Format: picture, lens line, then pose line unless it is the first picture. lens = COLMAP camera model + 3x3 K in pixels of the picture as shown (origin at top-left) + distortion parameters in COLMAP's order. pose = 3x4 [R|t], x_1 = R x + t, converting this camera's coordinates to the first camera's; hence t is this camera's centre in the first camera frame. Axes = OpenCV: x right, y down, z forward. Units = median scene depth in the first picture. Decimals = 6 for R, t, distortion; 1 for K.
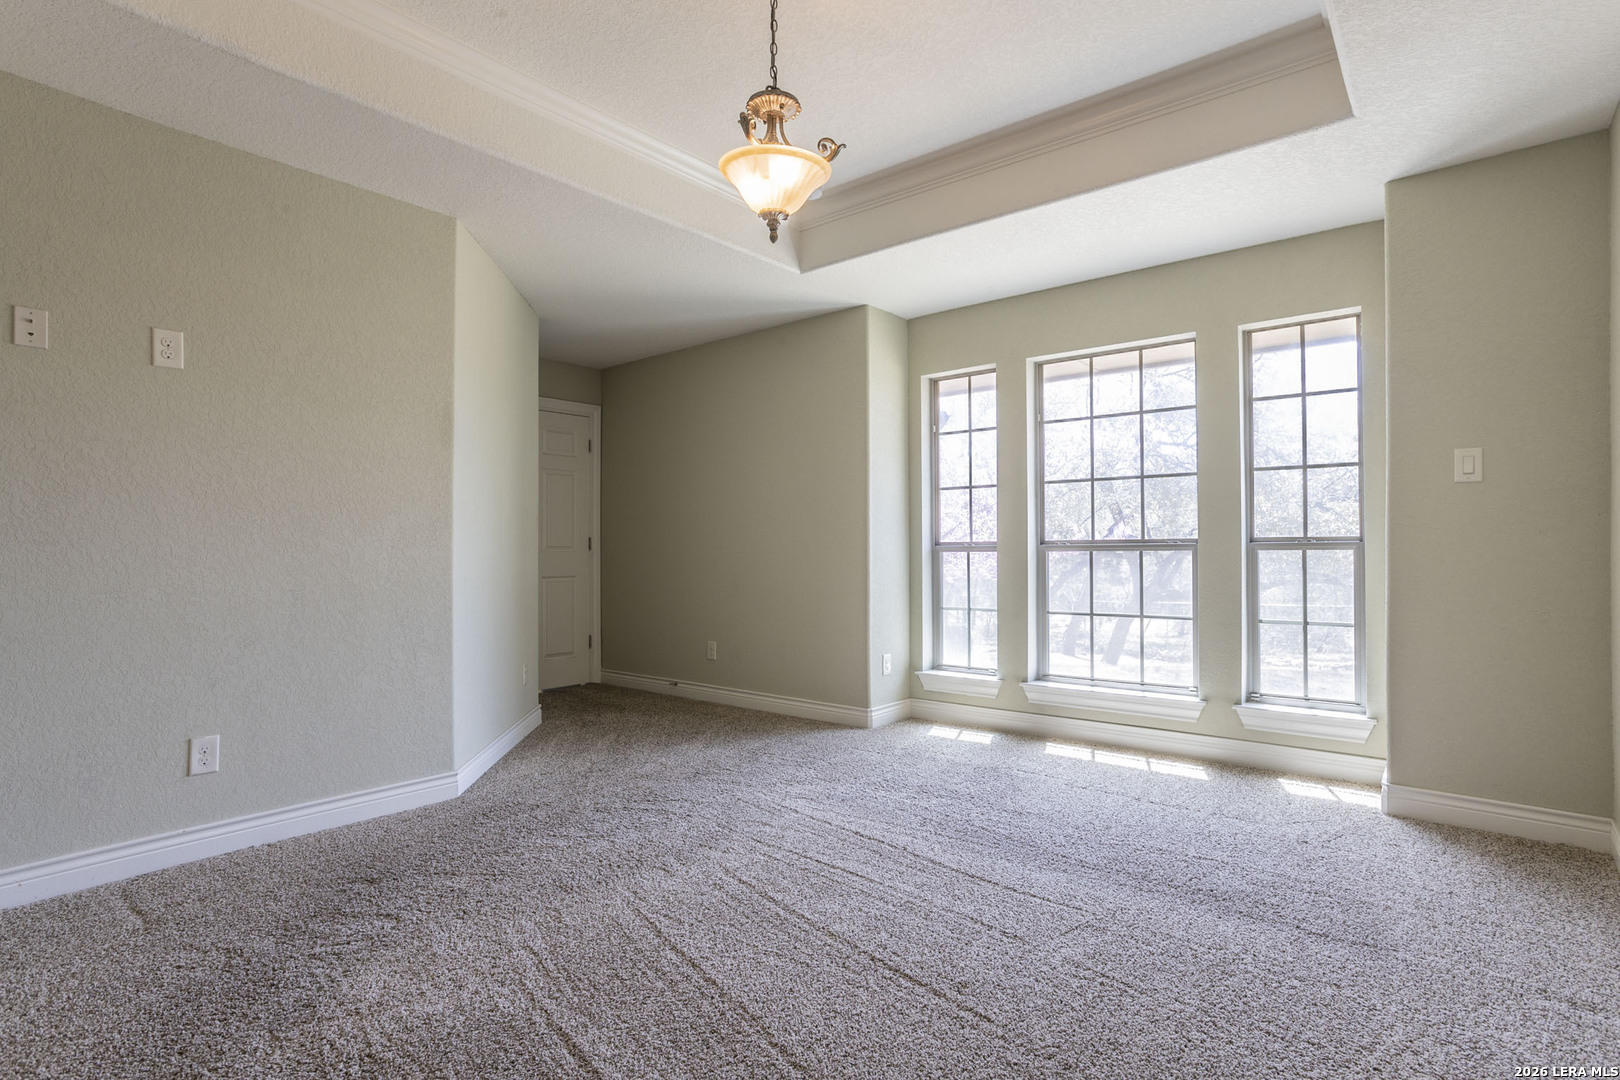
lens RADIAL K [[804.7, 0, 818.1], [0, 804.7, 547.6], [0, 0, 1]] dist [-0.019547, 0.006833]
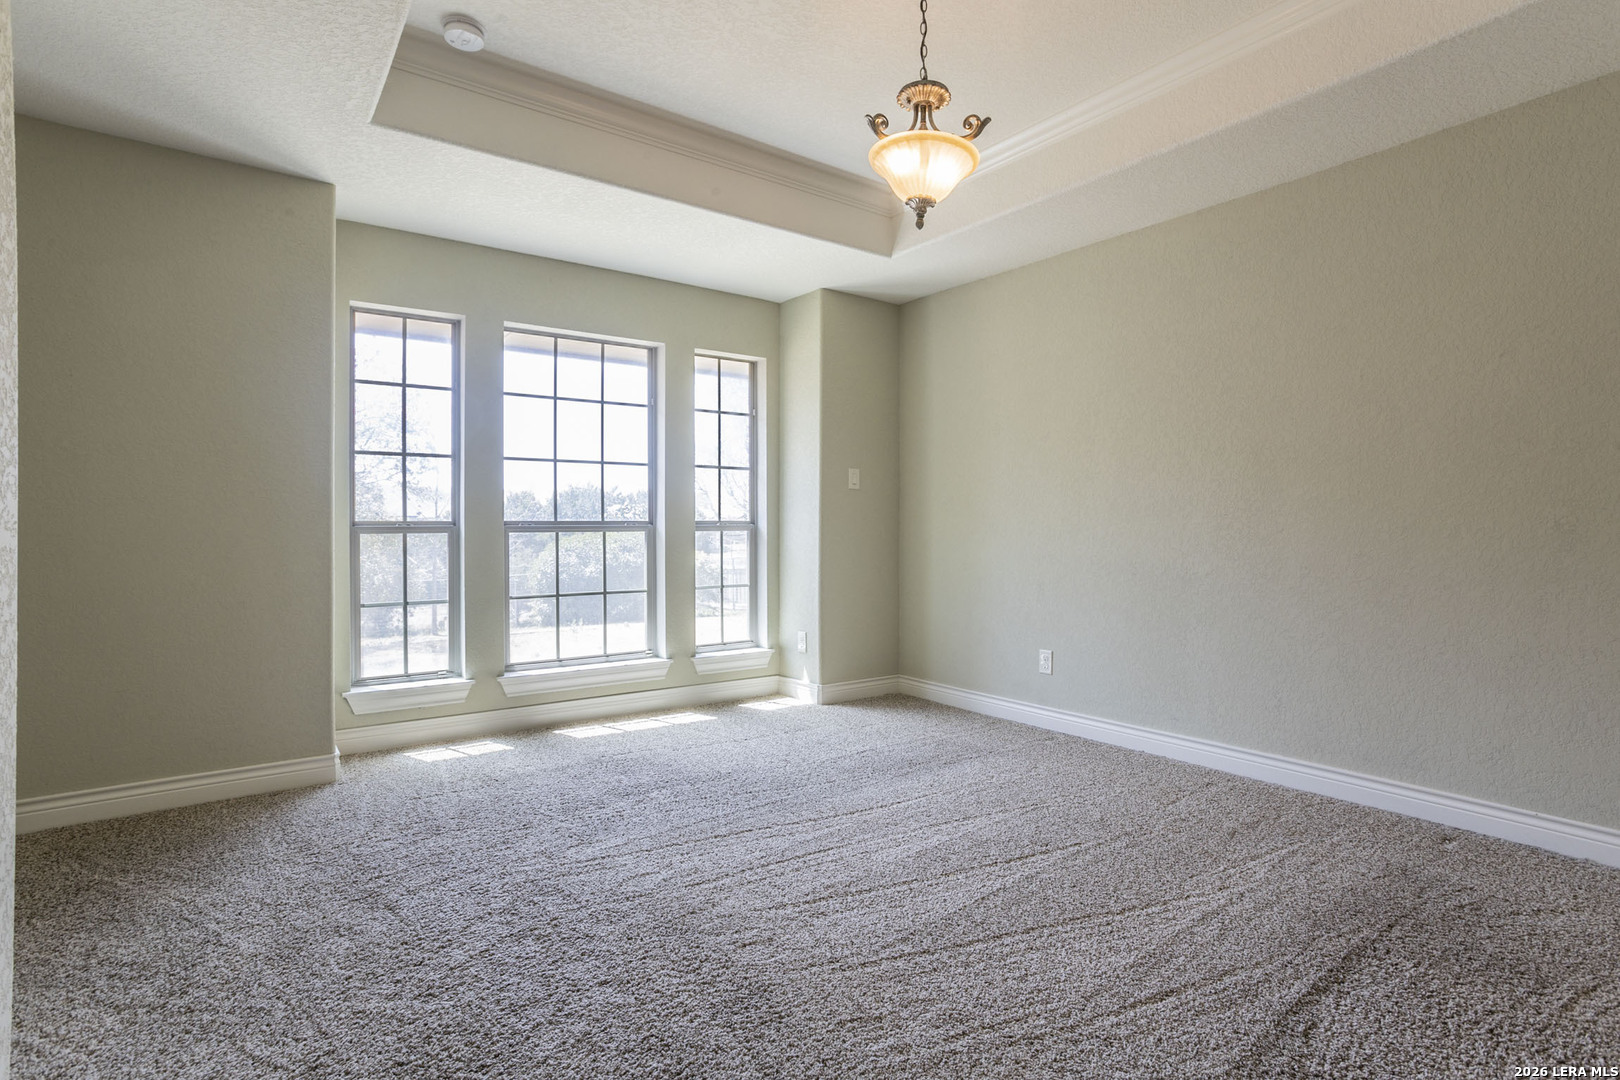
lens RADIAL K [[804.7, 0, 816.2], [0, 804.7, 529.0], [0, 0, 1]] dist [-0.019547, 0.006833]
pose [[0.260425, 0.003854, 0.965486, -0.543970], [-0.000315, 0.999992, -0.003906, 0.004692], [-0.965494, 0.000714, 0.260424, 0.436994]]
